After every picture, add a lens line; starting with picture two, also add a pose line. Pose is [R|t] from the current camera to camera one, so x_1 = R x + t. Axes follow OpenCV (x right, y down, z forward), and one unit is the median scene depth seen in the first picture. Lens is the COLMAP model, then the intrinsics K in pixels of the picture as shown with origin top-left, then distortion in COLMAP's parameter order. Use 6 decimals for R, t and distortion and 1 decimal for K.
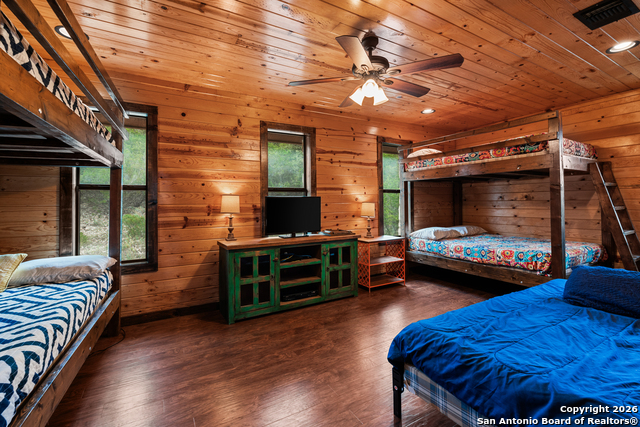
lens RADIAL K [[295.5, 0, 320.5], [0, 295.5, 197.9], [0, 0, 1]] dist [-0.002829, -0.000166]
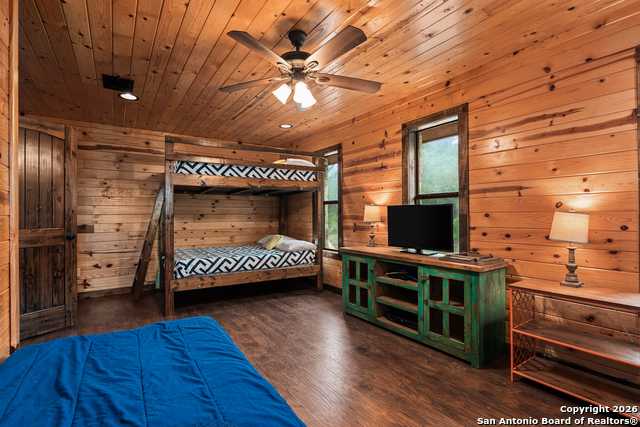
lens RADIAL K [[314.4, 0, 320.0], [0, 314.4, 213.5], [0, 0, 1]] dist [0.001457, 0.000208]
pose [[0.044063, 0.008164, -0.998995, 0.816905], [0.023843, 0.999673, 0.009221, 0.006045], [0.998744, -0.024225, 0.043854, 0.722585]]
